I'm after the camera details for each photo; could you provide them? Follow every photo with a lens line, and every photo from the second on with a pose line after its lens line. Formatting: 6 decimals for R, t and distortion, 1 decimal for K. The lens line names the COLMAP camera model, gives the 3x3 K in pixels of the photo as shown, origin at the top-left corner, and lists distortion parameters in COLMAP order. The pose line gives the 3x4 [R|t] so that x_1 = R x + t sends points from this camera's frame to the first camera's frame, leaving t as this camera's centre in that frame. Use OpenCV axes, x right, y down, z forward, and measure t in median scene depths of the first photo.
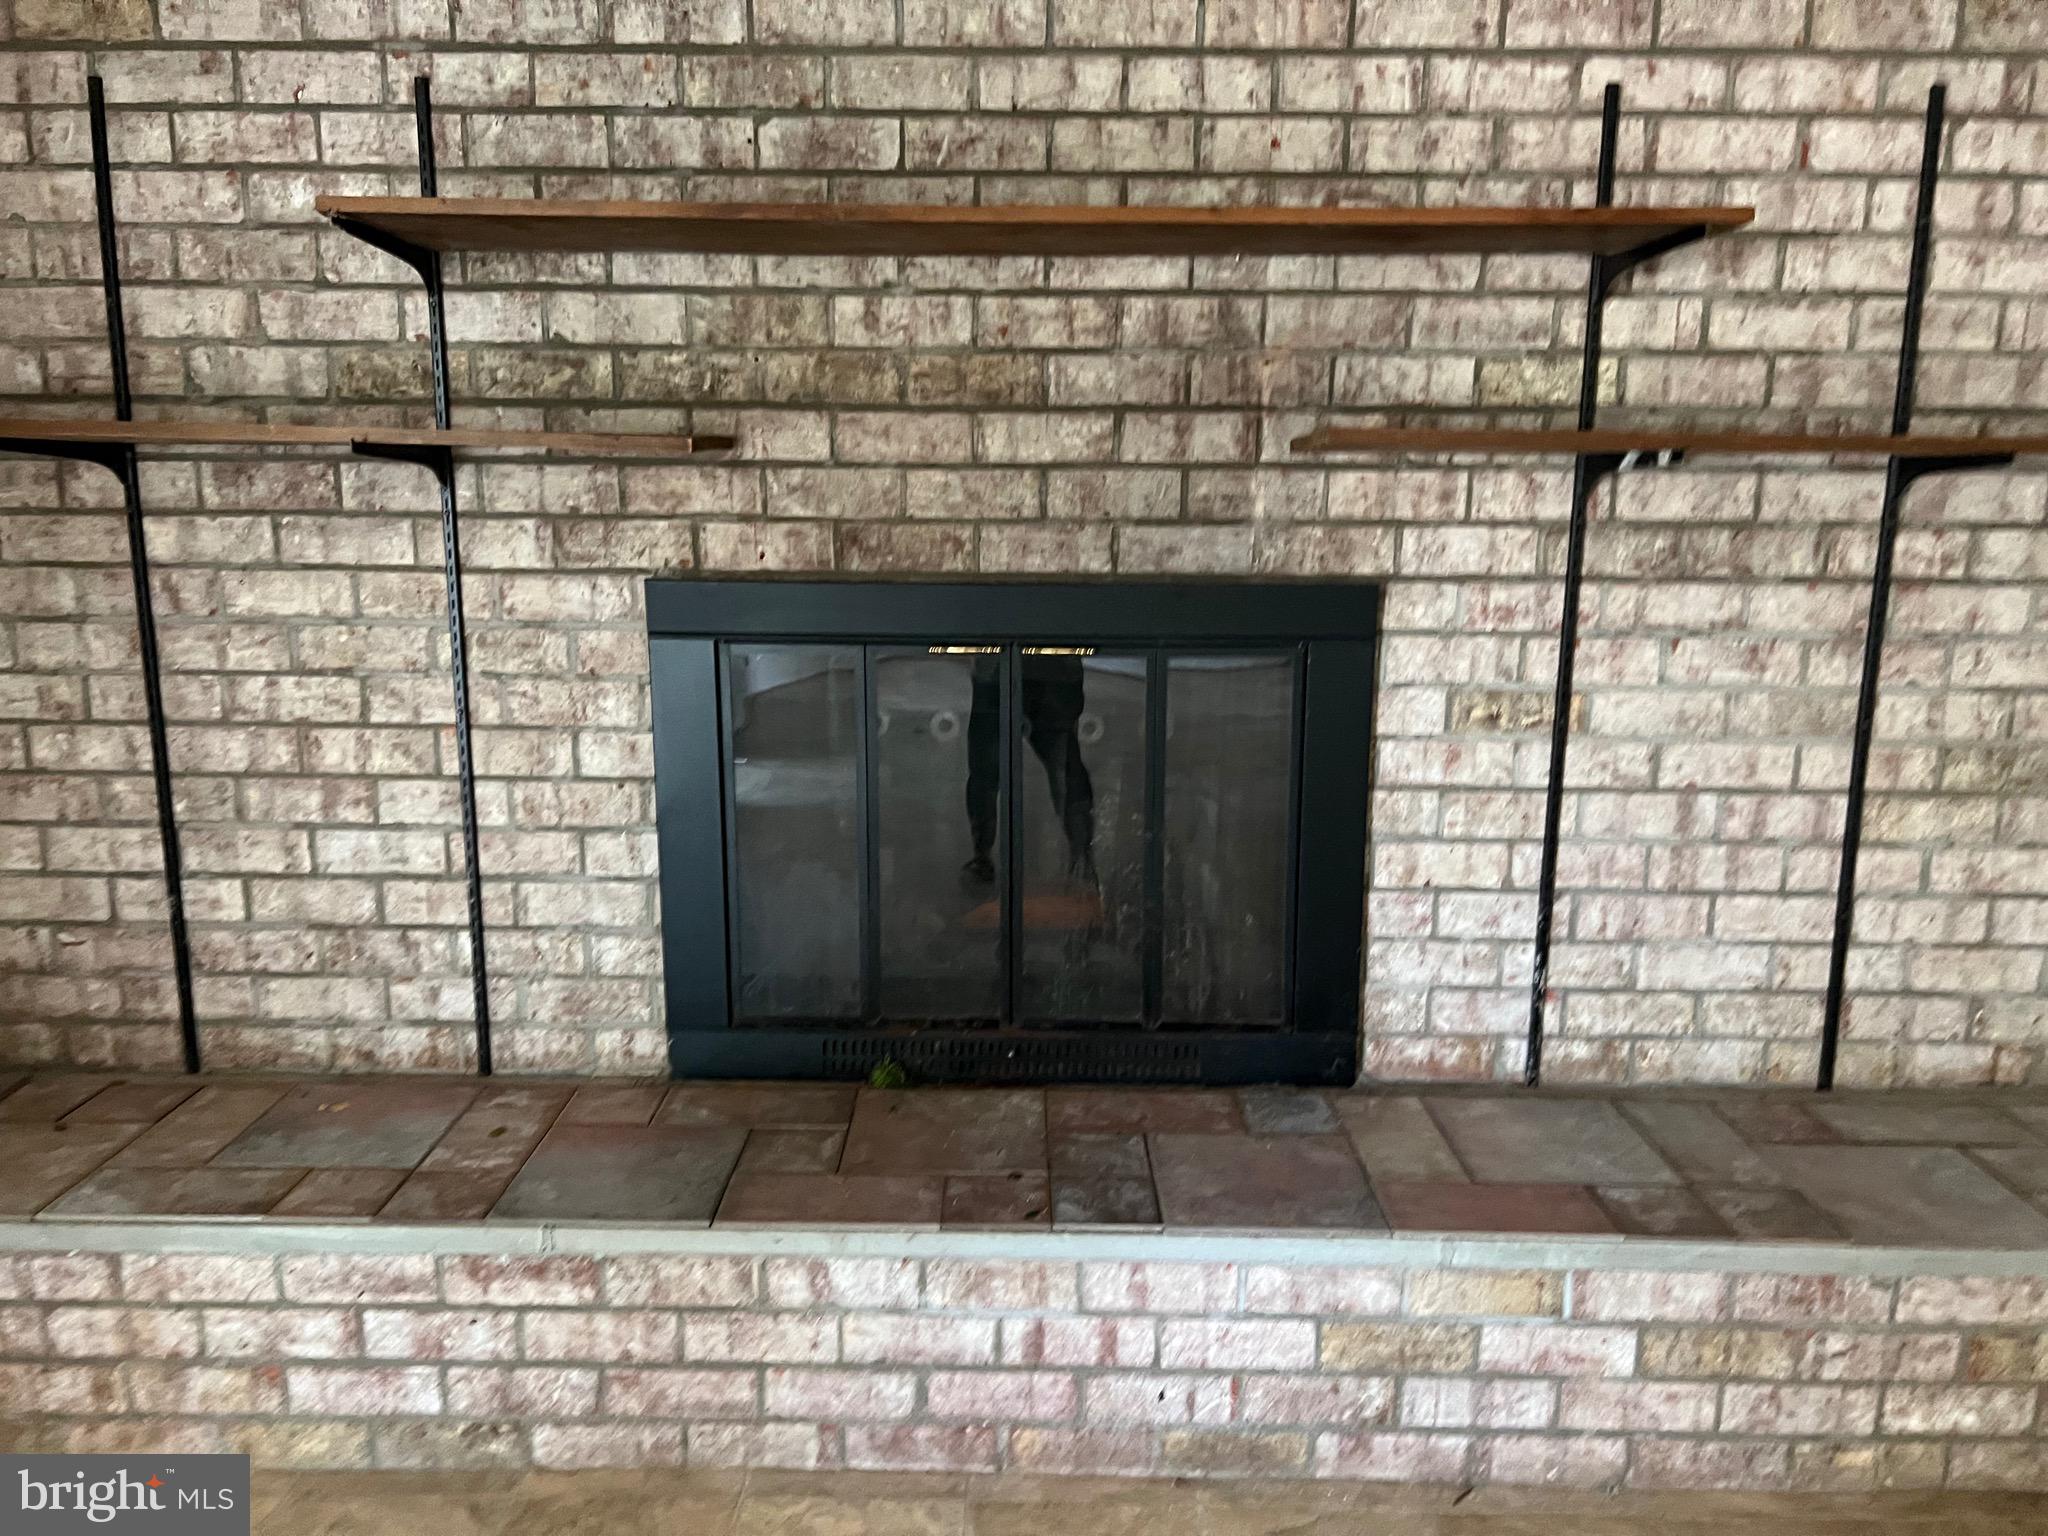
lens RADIAL K [[1536.9, 0, 1004.2], [0, 1536.9, 776.0], [0, 0, 1]] dist [0.048401, -0.075228]
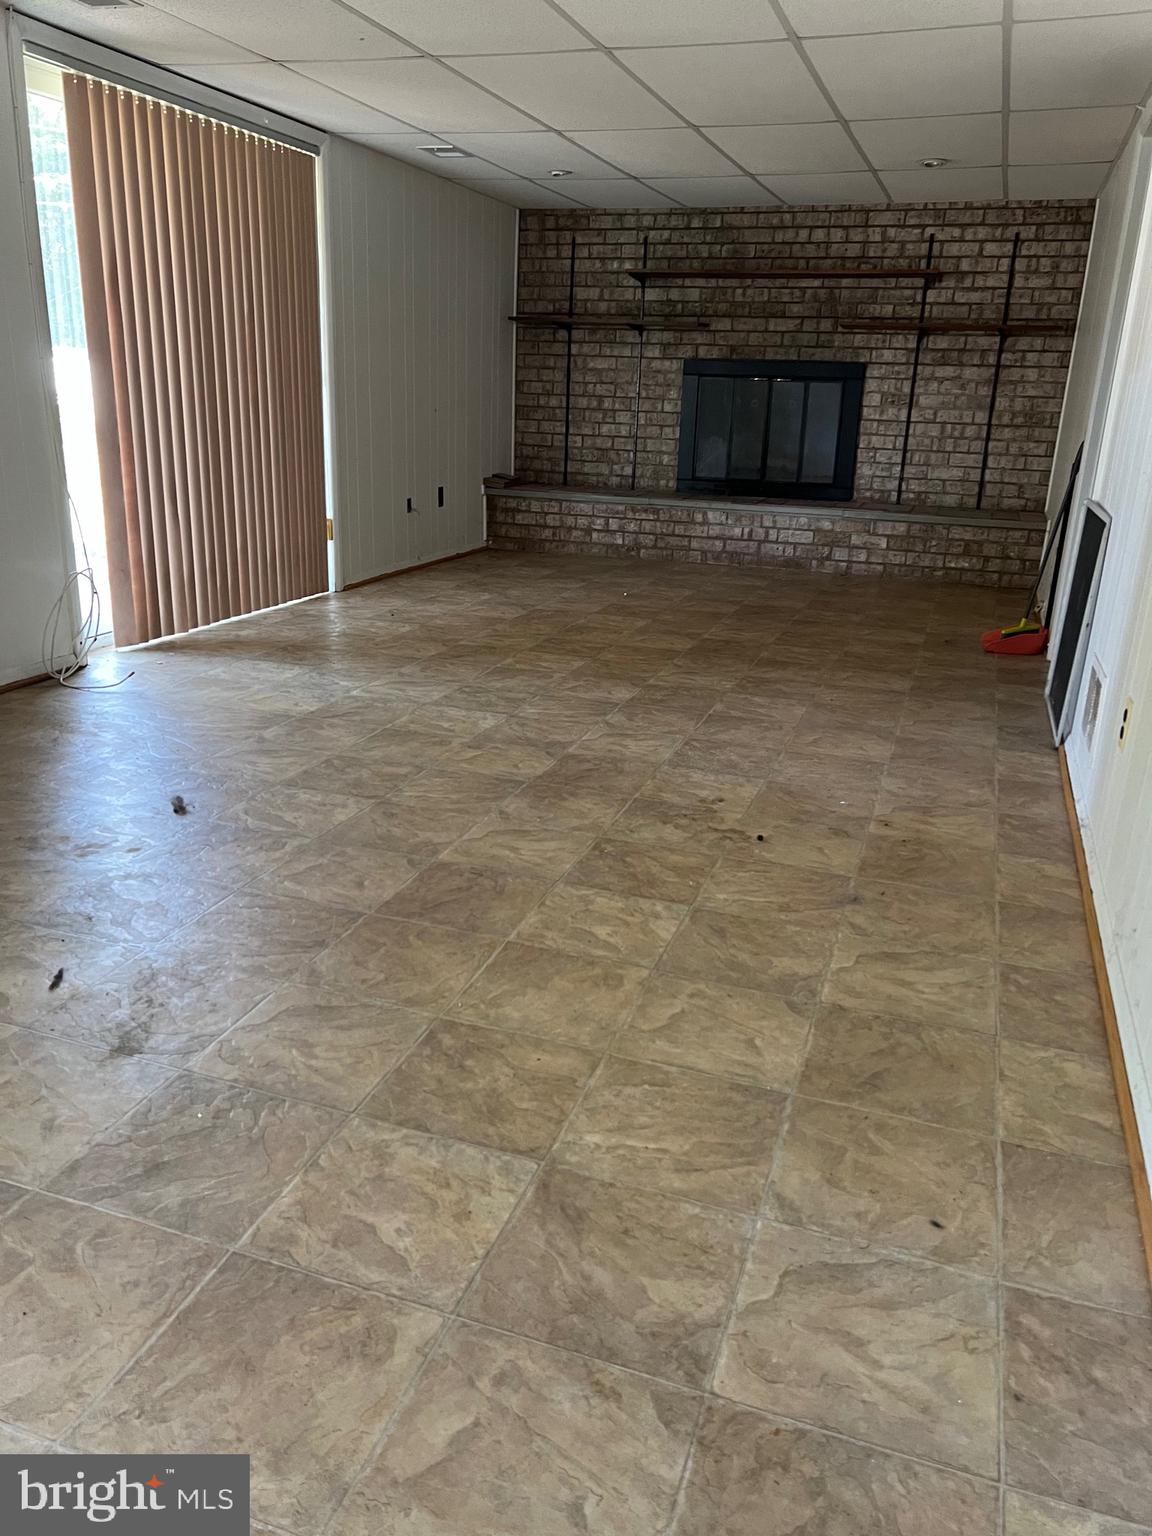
lens RADIAL K [[1152.7, 0, 561.1], [0, 1152.7, 784.2], [0, 0, 1]] dist [0.048401, -0.075228]
pose [[0.945701, 0.127612, -0.298938, 0.547801], [-0.088301, 0.985984, 0.141558, 0.601153], [0.312813, -0.107475, 0.943715, -2.230278]]
